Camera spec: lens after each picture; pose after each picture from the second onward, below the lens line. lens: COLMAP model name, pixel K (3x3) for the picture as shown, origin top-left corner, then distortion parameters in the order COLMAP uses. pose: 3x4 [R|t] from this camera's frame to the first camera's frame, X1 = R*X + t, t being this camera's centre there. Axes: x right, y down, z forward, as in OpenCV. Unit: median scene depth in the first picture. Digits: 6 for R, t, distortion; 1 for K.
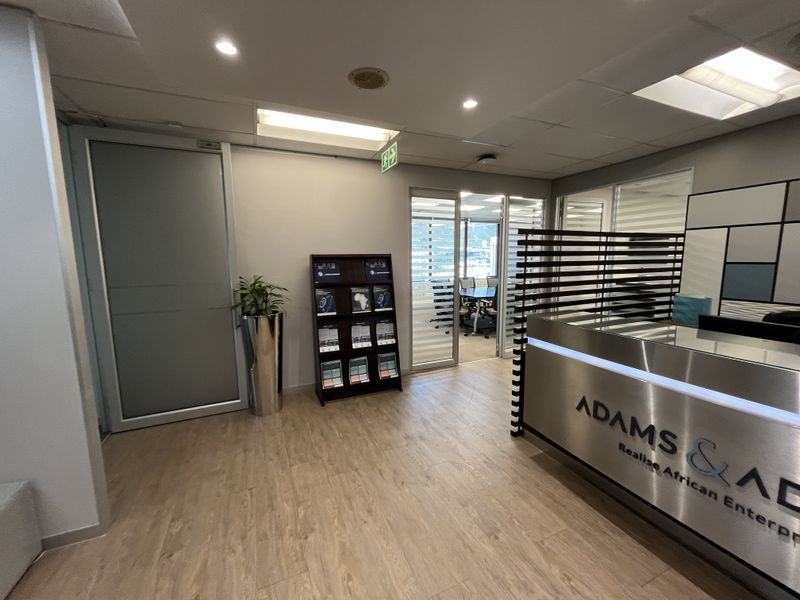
lens RADIAL K [[323.7, 0, 399.8], [0, 323.7, 300.3], [0, 0, 1]] dist [-0.007014, 0.000303]
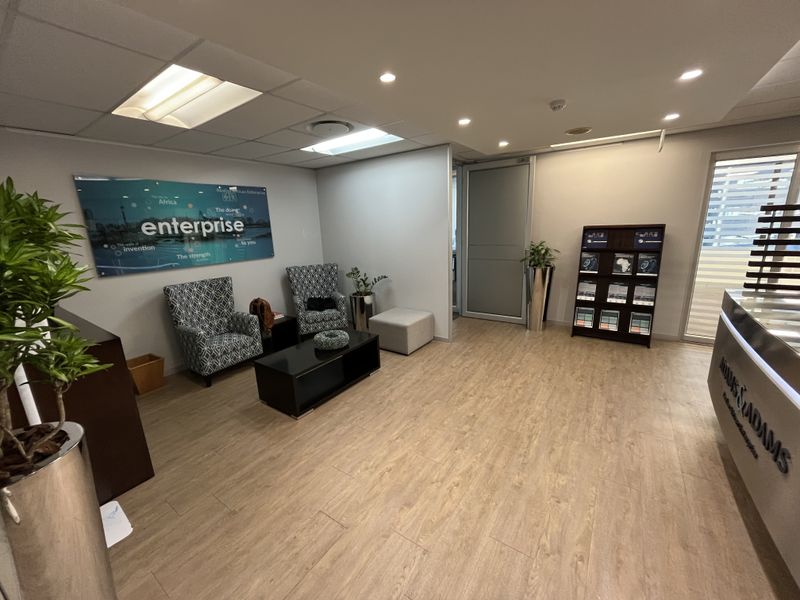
lens RADIAL K [[323.7, 0, 398.8], [0, 323.7, 299.5], [0, 0, 1]] dist [-0.007014, 0.000303]
pose [[0.525513, 0.186059, -0.830192, 0.472269], [-0.075198, 0.982133, 0.172511, -0.015921], [0.847456, -0.028228, 0.530115, -0.350689]]
